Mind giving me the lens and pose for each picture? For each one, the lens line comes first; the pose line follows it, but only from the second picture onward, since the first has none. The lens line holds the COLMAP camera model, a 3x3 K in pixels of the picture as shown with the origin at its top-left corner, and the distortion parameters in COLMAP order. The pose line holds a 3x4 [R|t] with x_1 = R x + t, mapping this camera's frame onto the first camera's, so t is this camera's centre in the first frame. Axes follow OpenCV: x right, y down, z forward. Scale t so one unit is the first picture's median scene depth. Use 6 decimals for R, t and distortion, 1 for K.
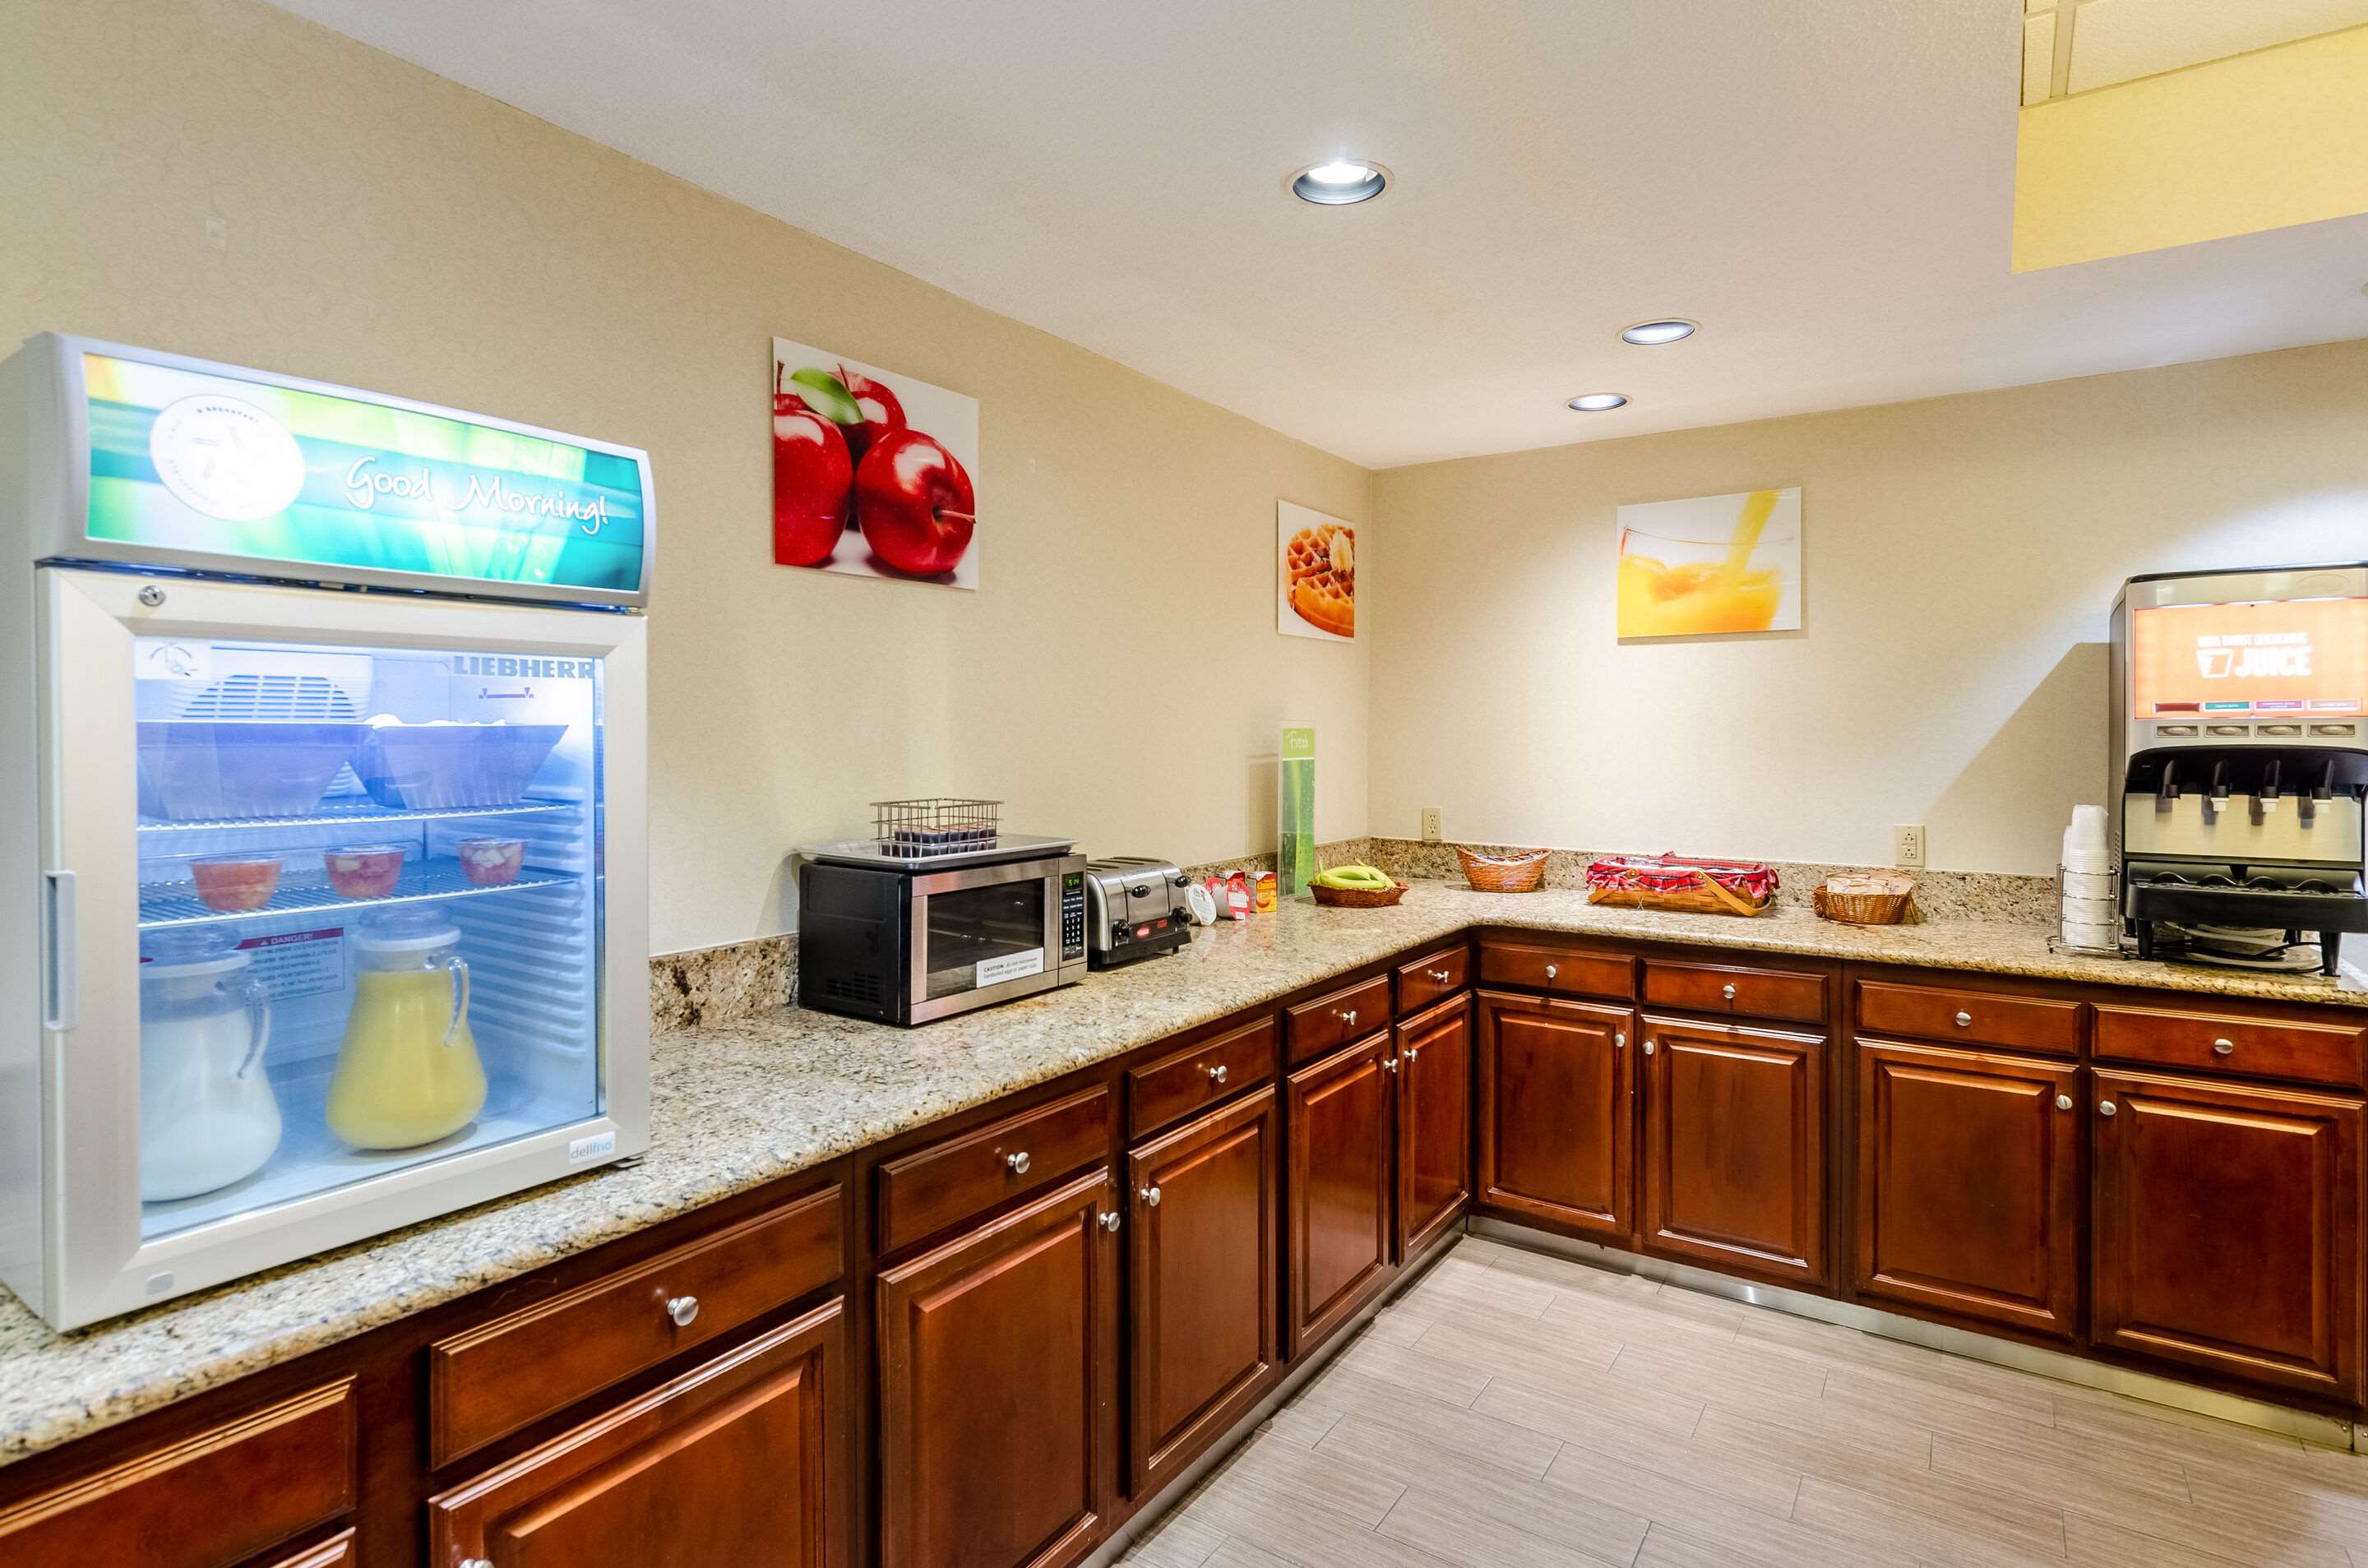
lens RADIAL K [[1200.5, 0, 1193.8], [0, 1200.5, 748.0], [0, 0, 1]] dist [0.000135, 0.000545]
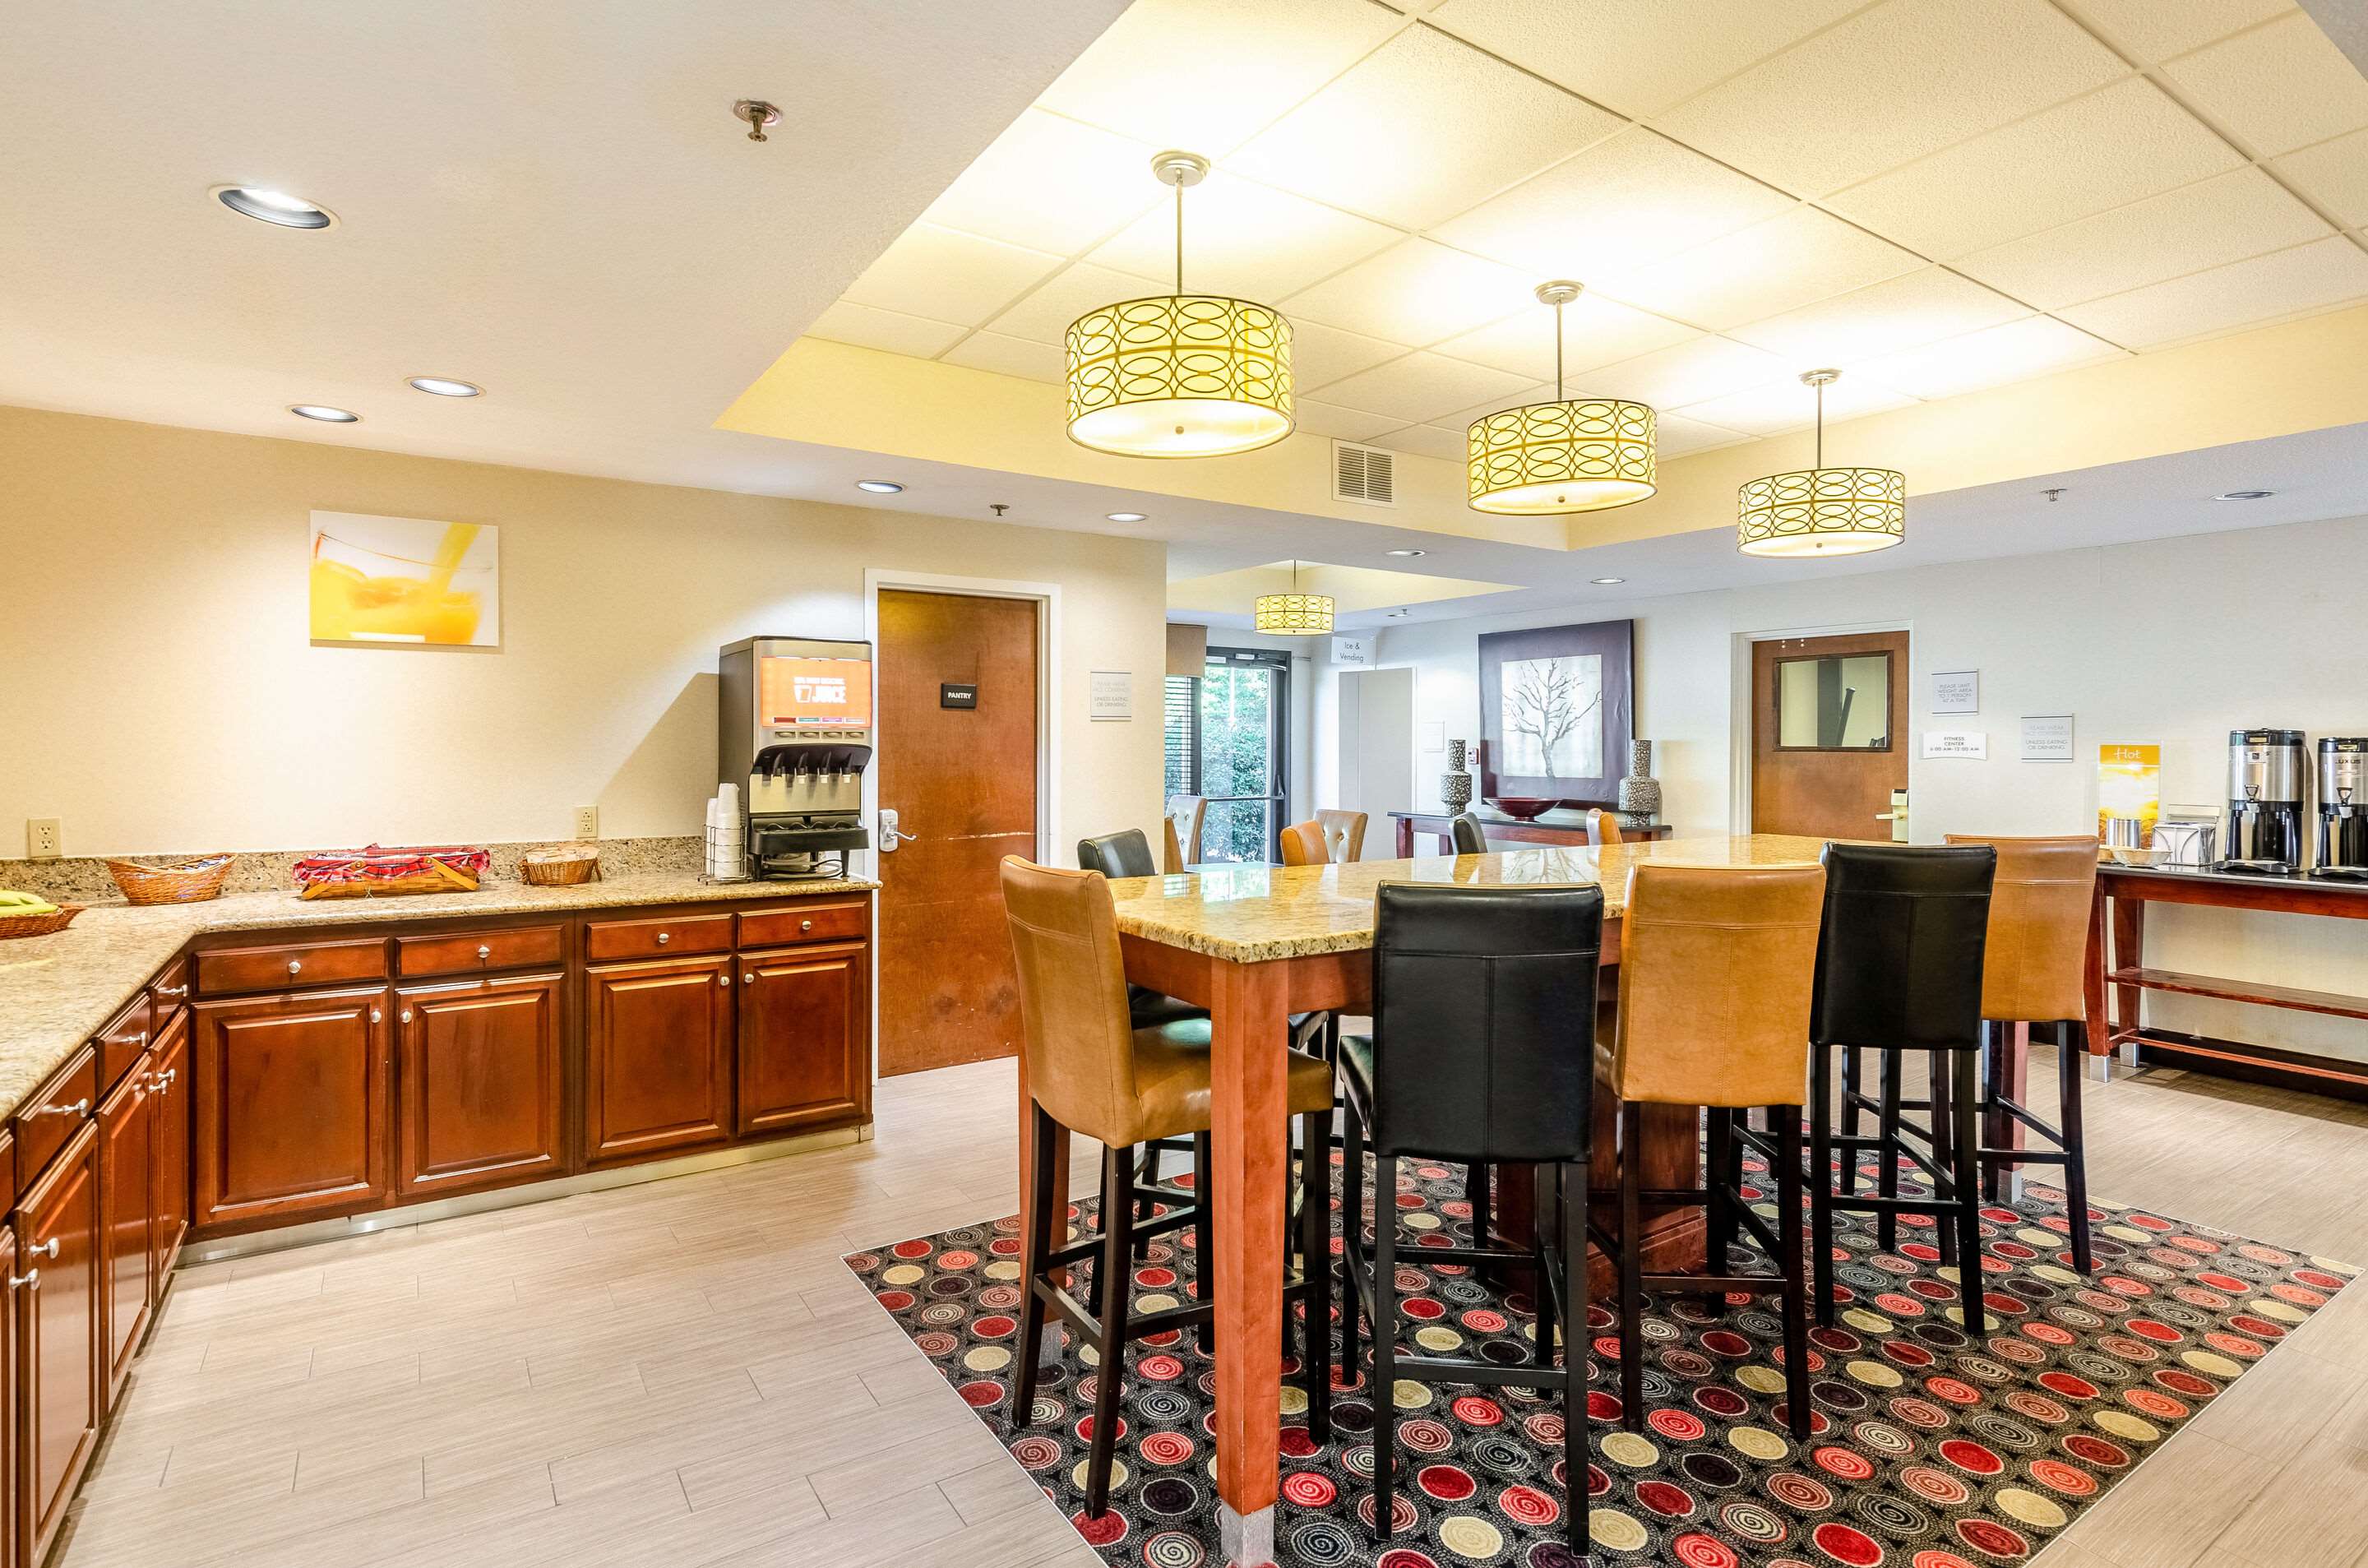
lens RADIAL K [[1200.5, 0, 1193.8], [0, 1200.5, 748.0], [0, 0, 1]] dist [0.000135, 0.000545]
pose [[0.373295, -0.005406, 0.927697, -0.401132], [0.003584, 0.999984, 0.004385, -0.001198], [-0.927706, 0.001688, 0.373308, -0.096087]]
